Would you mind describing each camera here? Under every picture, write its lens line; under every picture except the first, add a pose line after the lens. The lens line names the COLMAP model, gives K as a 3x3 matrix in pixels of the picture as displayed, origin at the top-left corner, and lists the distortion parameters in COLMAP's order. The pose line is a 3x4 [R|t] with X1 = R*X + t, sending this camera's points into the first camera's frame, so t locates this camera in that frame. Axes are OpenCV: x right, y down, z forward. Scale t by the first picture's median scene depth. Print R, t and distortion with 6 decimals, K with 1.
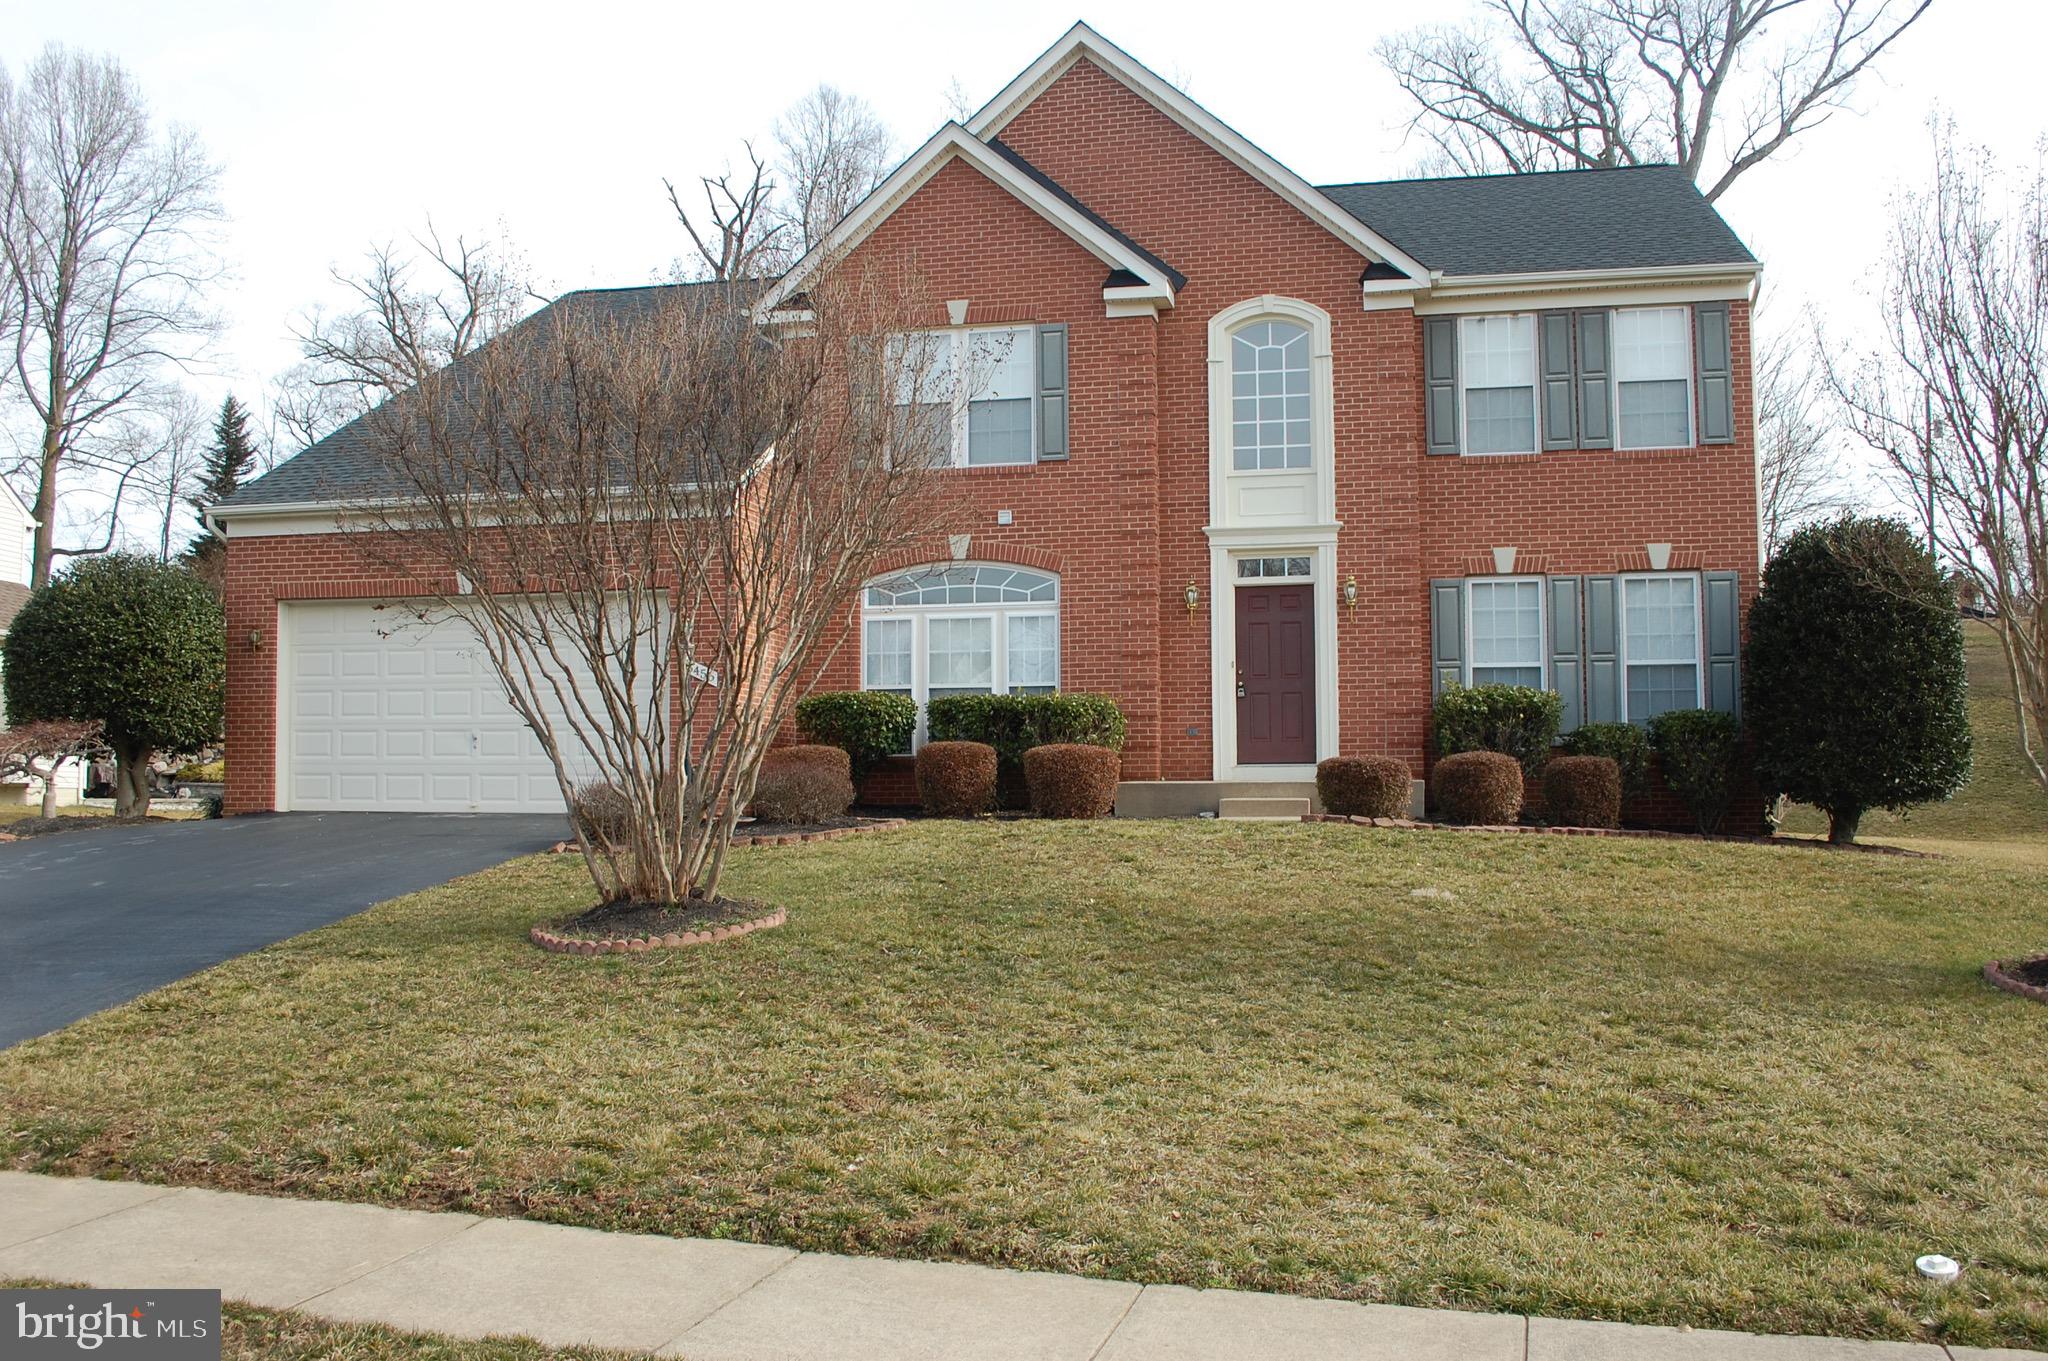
lens RADIAL K [[1817.0, 0, 1029.3], [0, 1817.0, 683.7], [0, 0, 1]] dist [-0.073971, -0.014395]
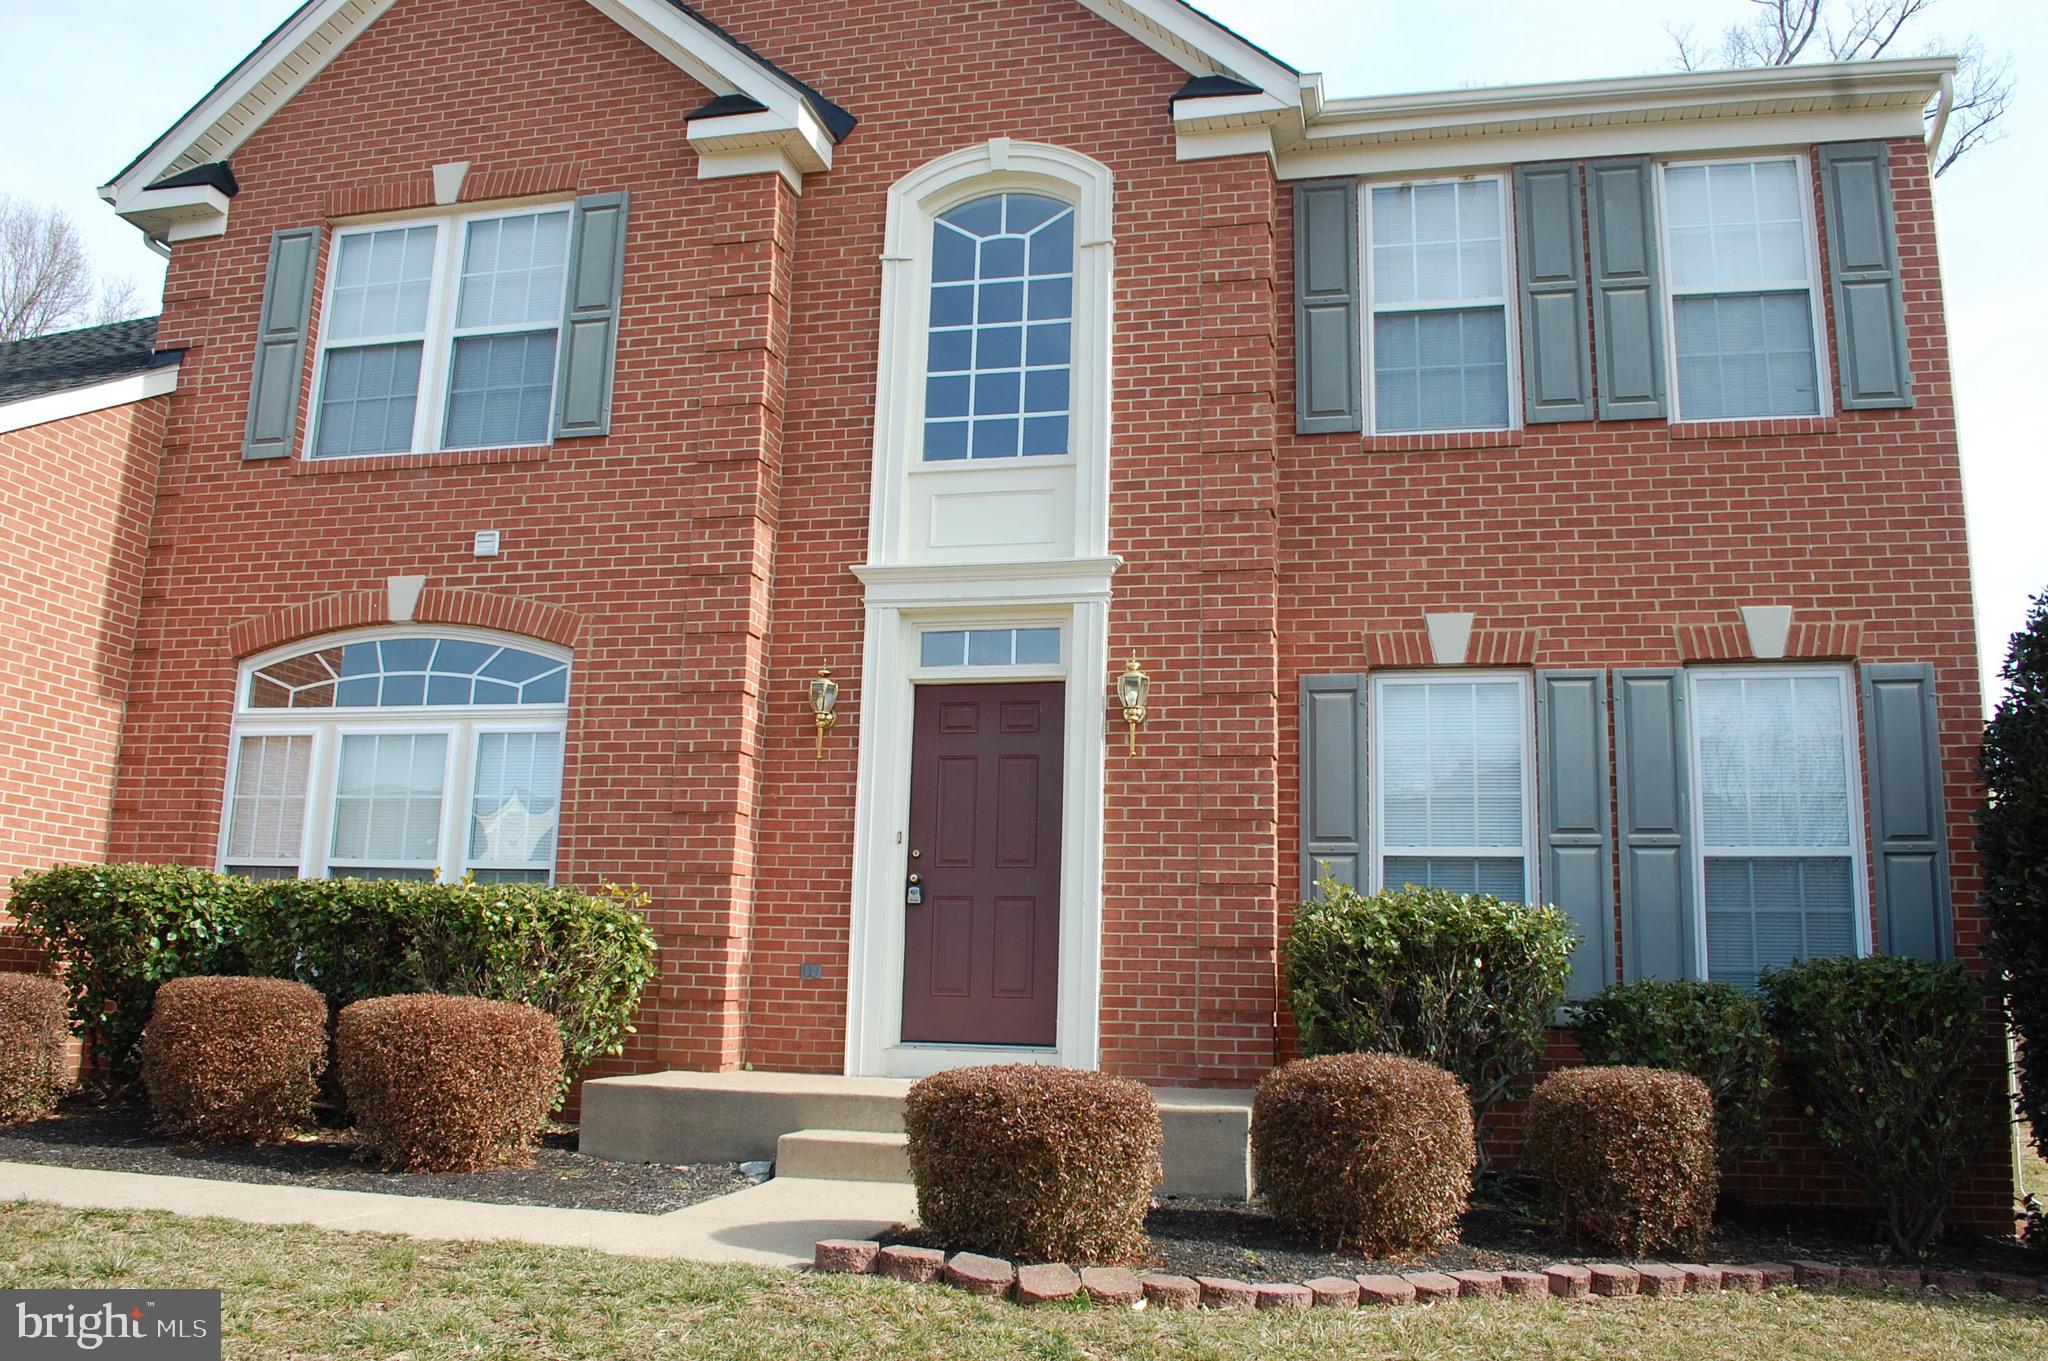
lens RADIAL K [[1660.7, 0, 1031.4], [0, 1660.7, 681.8], [0, 0, 1]] dist [-0.086095, 0.010248]
pose [[0.999419, 0.026153, -0.021840, 0.159122], [-0.028709, 0.991569, -0.126363, 0.003432], [0.018351, 0.126917, 0.991744, 0.552146]]
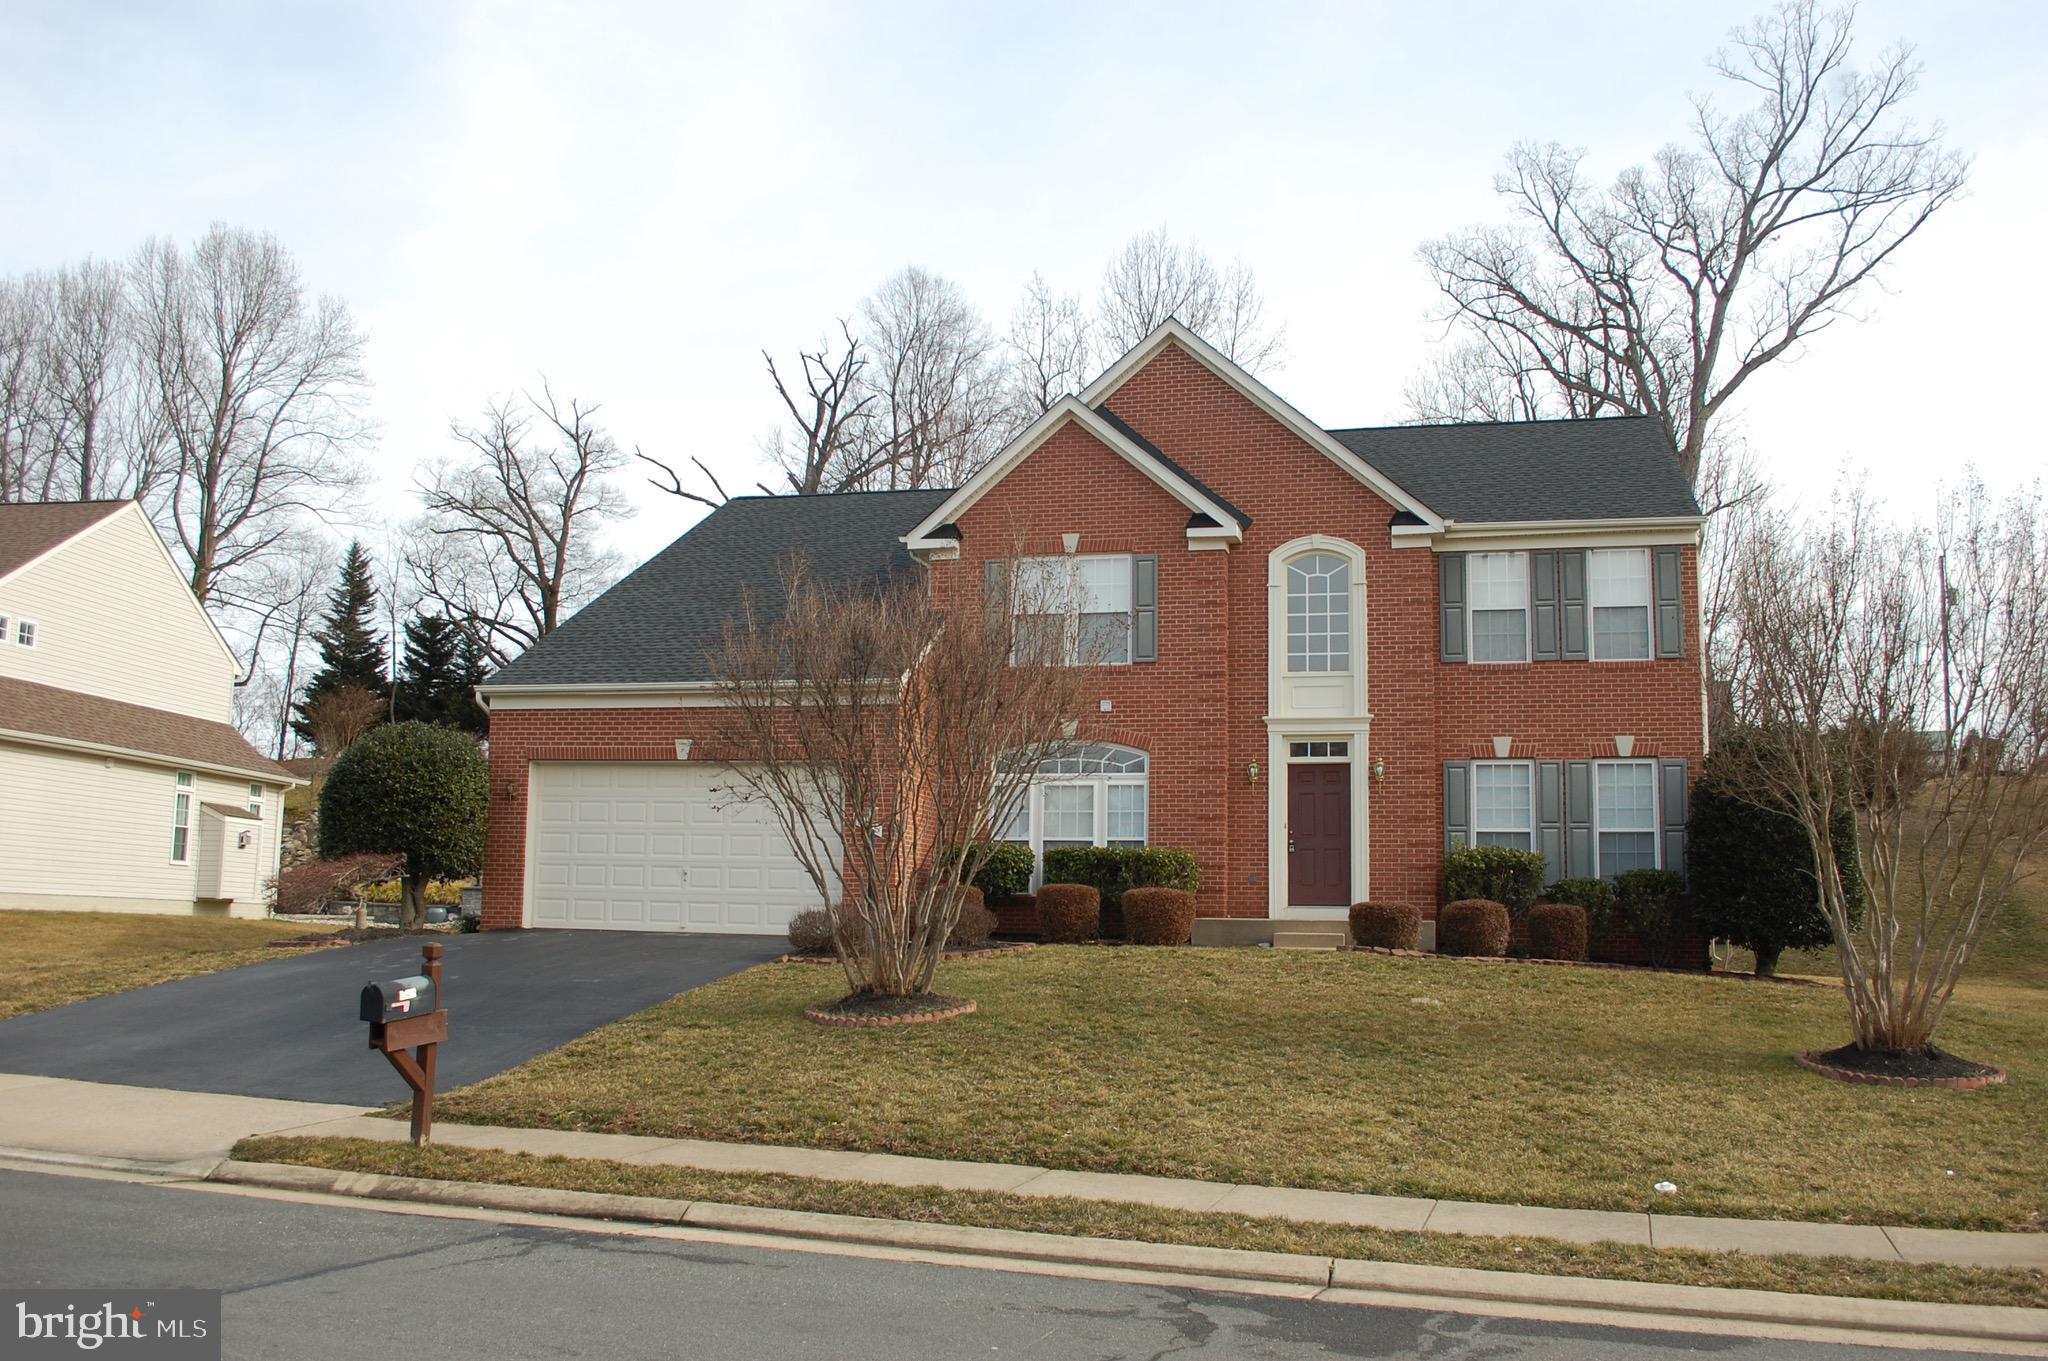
lens RADIAL K [[1817.0, 0, 1028.8], [0, 1817.0, 679.6], [0, 0, 1]] dist [-0.073971, -0.014395]
pose [[0.999436, 0.016377, -0.029303, -0.031293], [-0.018550, 0.996973, -0.075501, -0.013854], [0.027978, 0.076002, 0.996715, -0.271358]]
